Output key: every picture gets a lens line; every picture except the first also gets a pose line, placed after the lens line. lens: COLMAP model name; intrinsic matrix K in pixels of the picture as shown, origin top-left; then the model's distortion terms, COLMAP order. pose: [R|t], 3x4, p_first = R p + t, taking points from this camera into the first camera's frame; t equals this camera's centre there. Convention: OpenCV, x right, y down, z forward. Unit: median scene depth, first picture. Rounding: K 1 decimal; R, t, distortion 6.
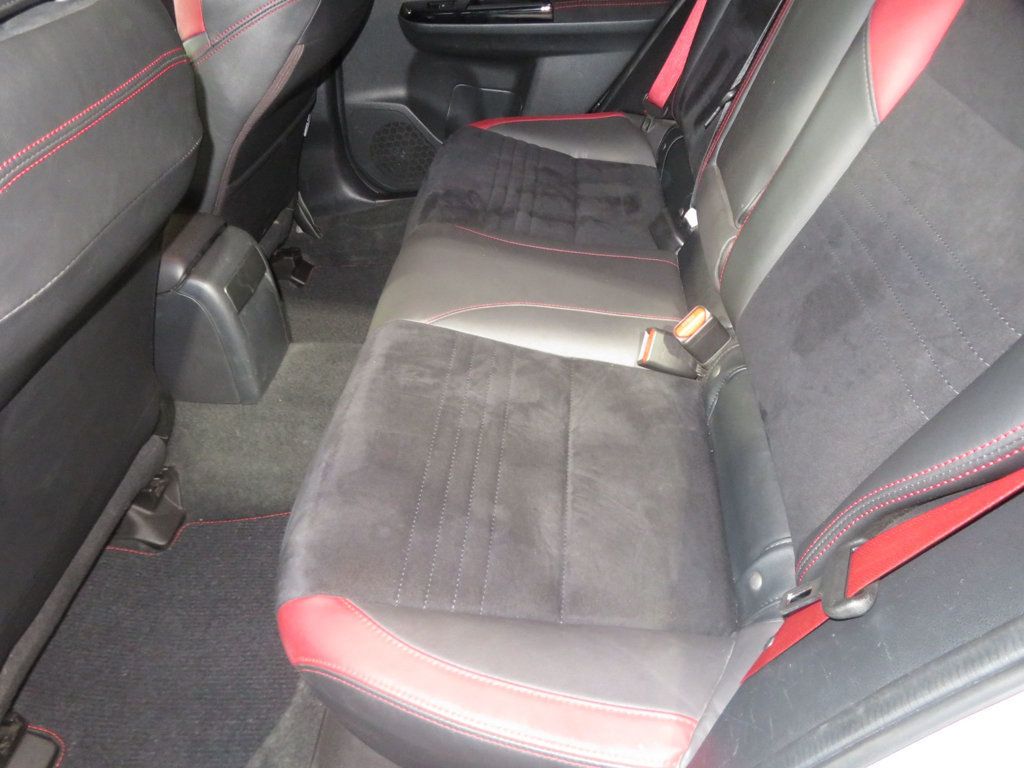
lens RADIAL K [[719.6, 0, 512.7], [0, 719.6, 365.5], [0, 0, 1]] dist [-0.019438, 0.005915]
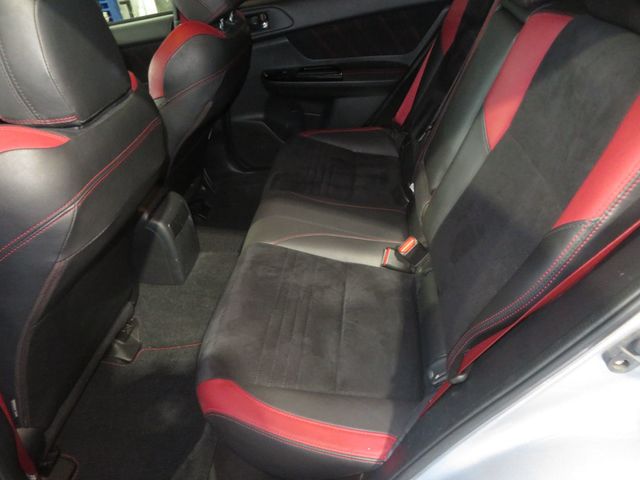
lens RADIAL K [[438.5, 0, 321.8], [0, 438.5, 225.0], [0, 0, 1]] dist [-0.025852, 0.001412]
pose [[0.999929, 0.004856, -0.010891, 0.026409], [-0.005759, 0.996412, -0.084439, -0.010994], [0.010442, 0.084496, 0.996369, -0.186635]]
